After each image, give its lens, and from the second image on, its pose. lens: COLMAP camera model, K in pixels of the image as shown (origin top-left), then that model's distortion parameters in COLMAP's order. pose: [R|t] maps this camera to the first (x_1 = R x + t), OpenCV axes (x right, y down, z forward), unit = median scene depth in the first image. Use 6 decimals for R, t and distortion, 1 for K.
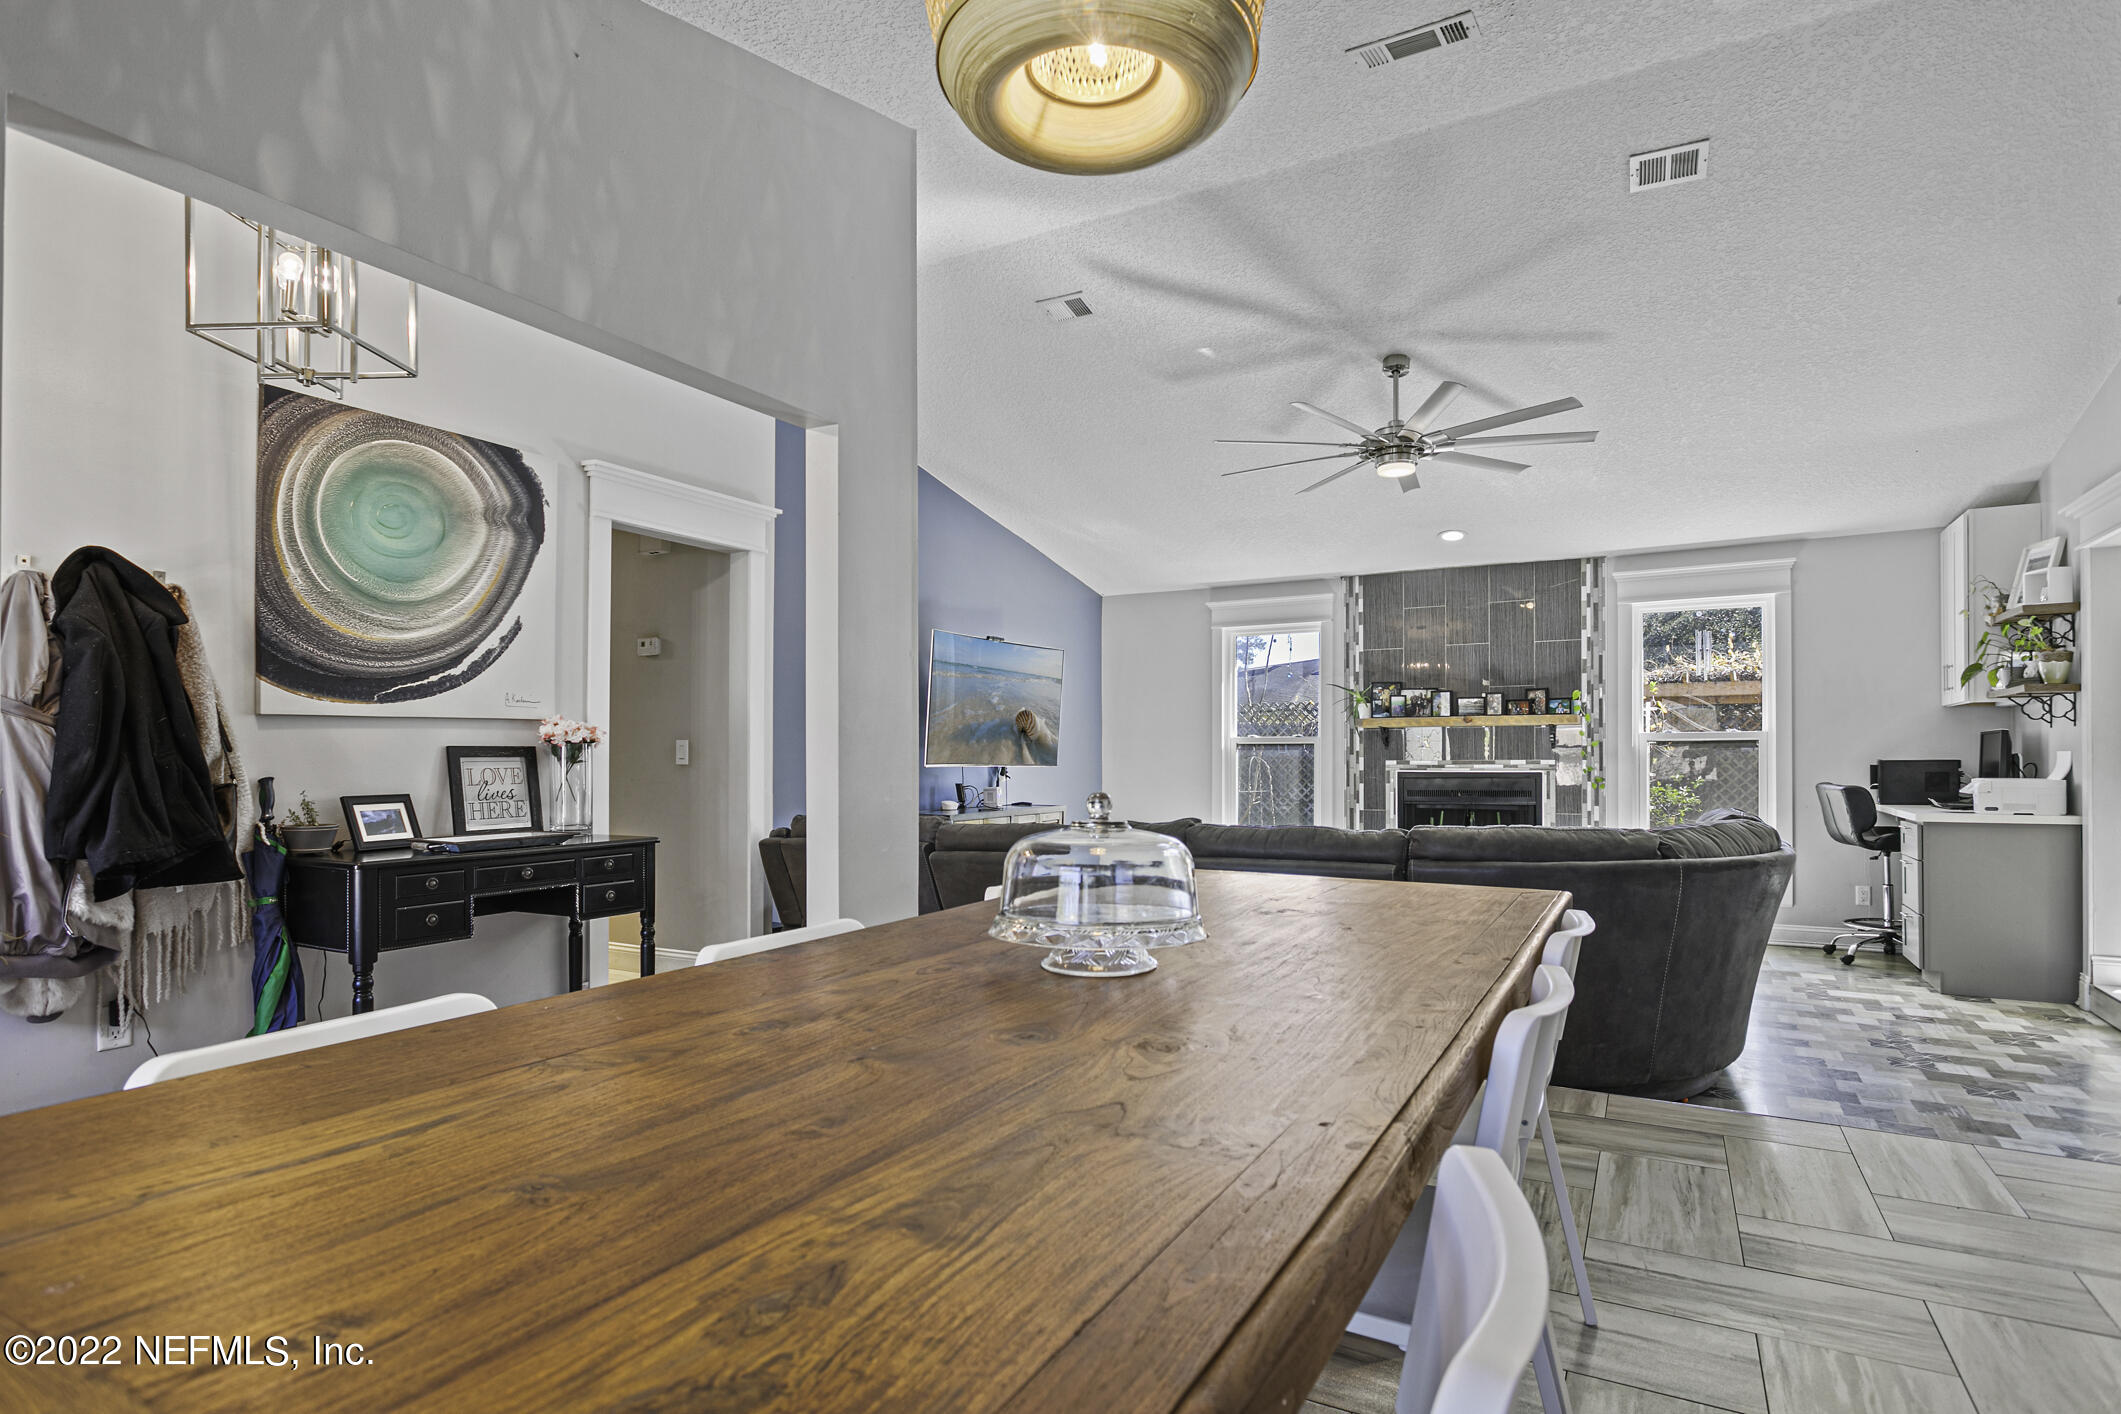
lens RADIAL K [[1109.0, 0, 1085.3], [0, 1109.0, 759.3], [0, 0, 1]] dist [-0.003587, 0.003939]
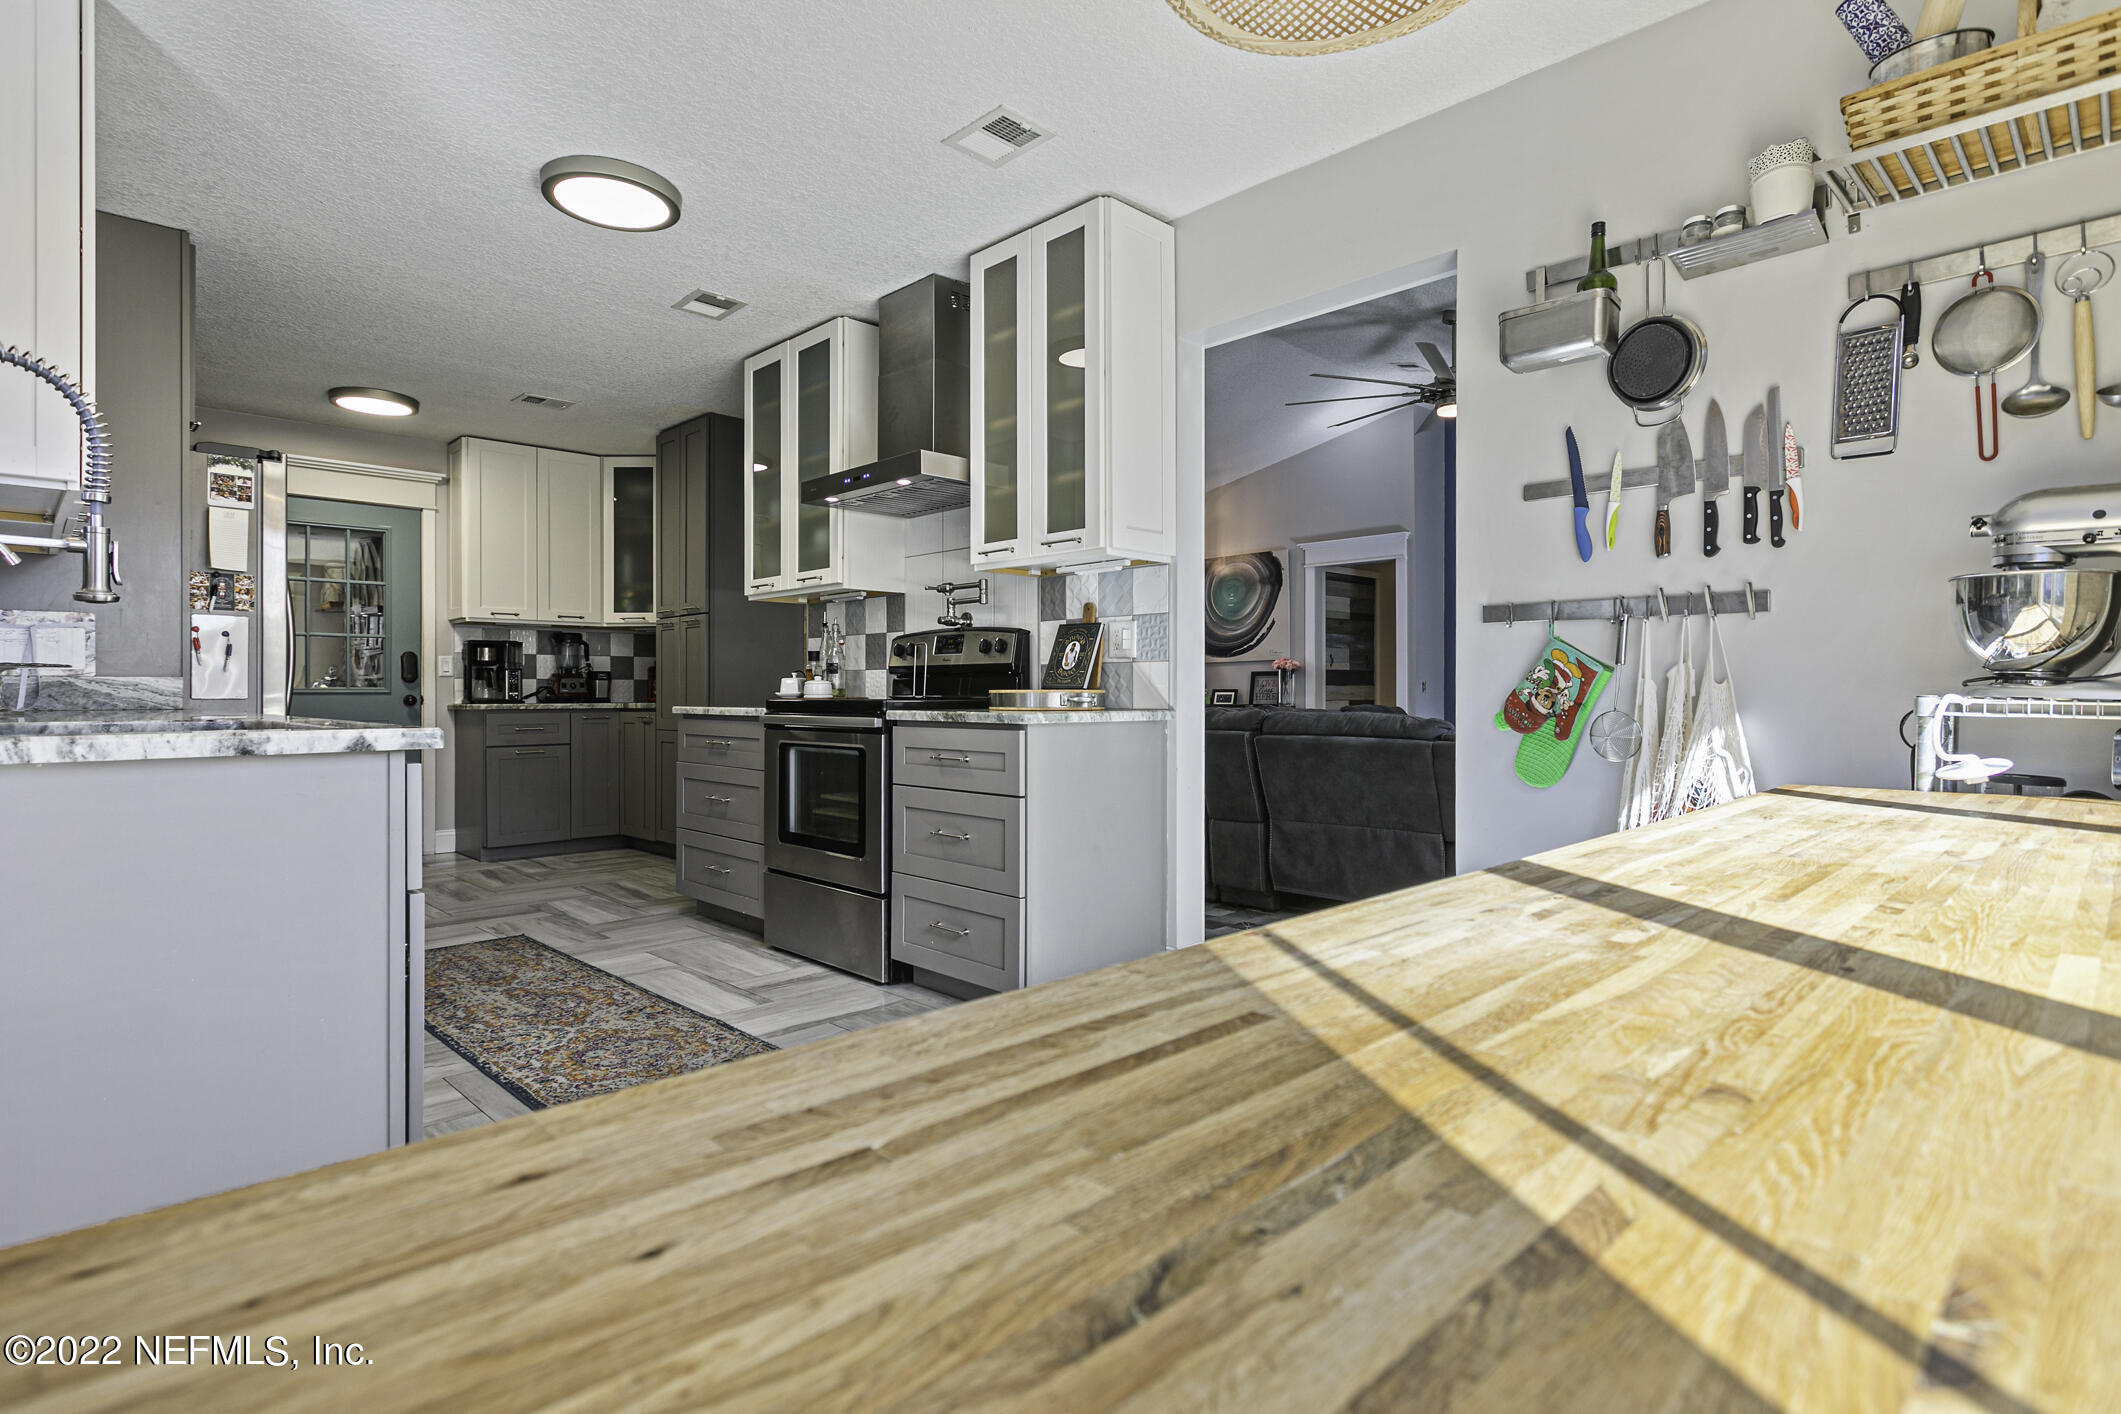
lens RADIAL K [[1062.3, 0, 1047.1], [0, 1062.3, 688.2], [0, 0, 1]] dist [0.005764, 0.000574]
pose [[-0.323626, -0.000193, -0.946185, 1.189006], [0.001929, 0.999998, -0.000863, 0.017306], [0.946183, -0.002104, -0.323625, 0.808072]]
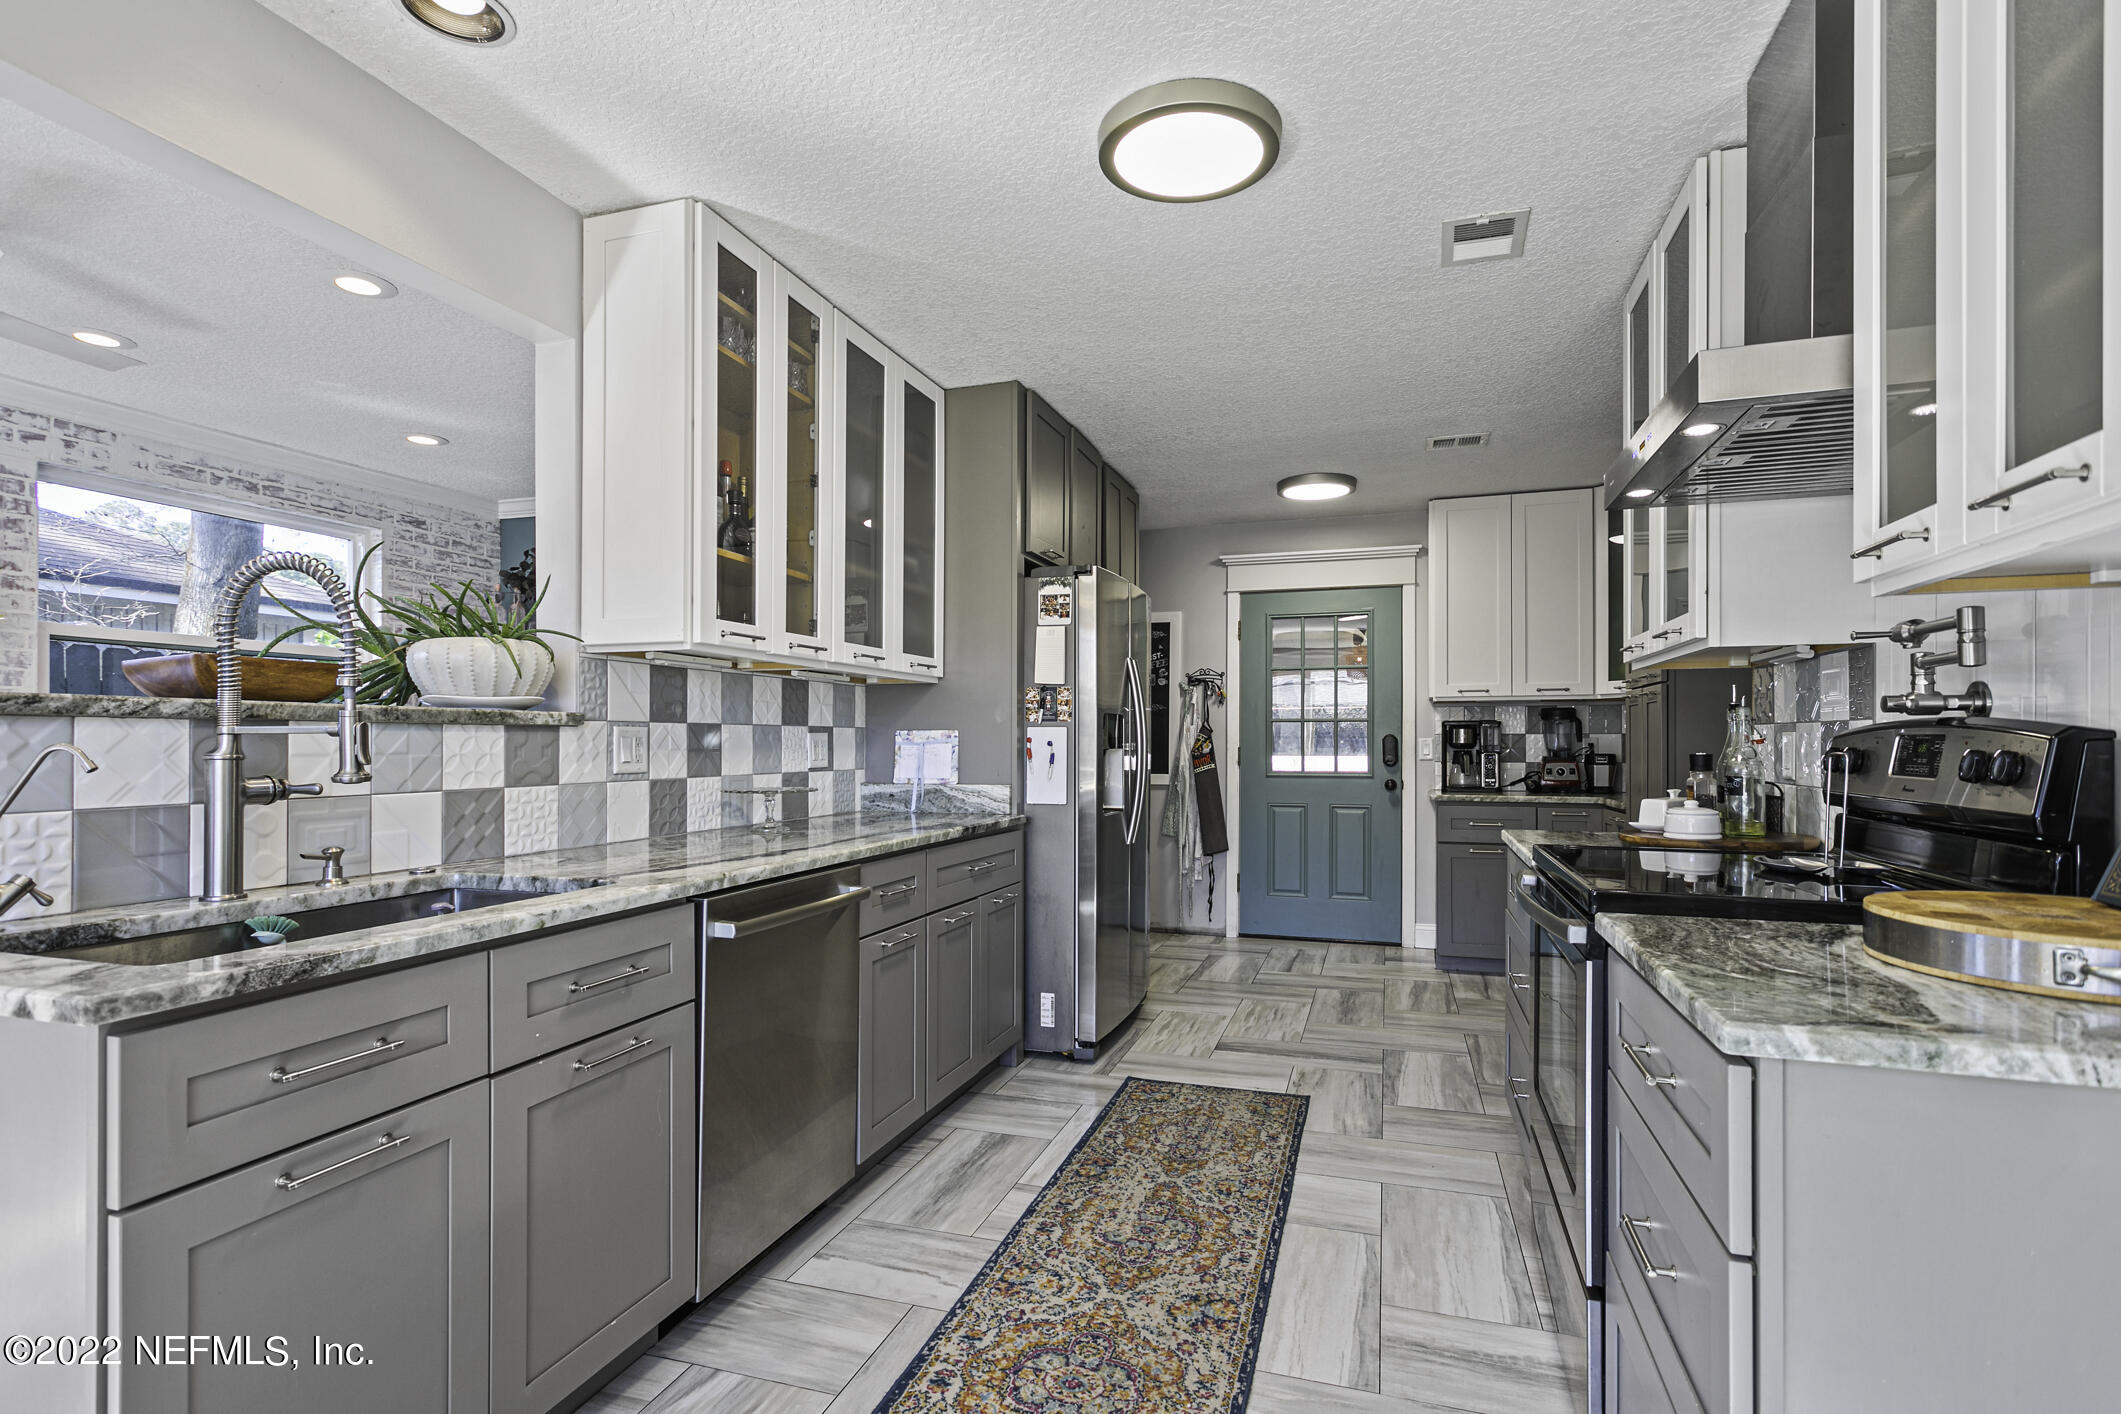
lens RADIAL K [[1013.9, 0, 1056.0], [0, 1013.9, 737.2], [0, 0, 1]] dist [0.004051, 0.001456]
pose [[-0.988749, 0.003037, -0.149554, 0.891089], [0.003534, 0.999989, -0.003056, -0.013193], [0.149543, -0.003550, -0.988749, 0.785378]]
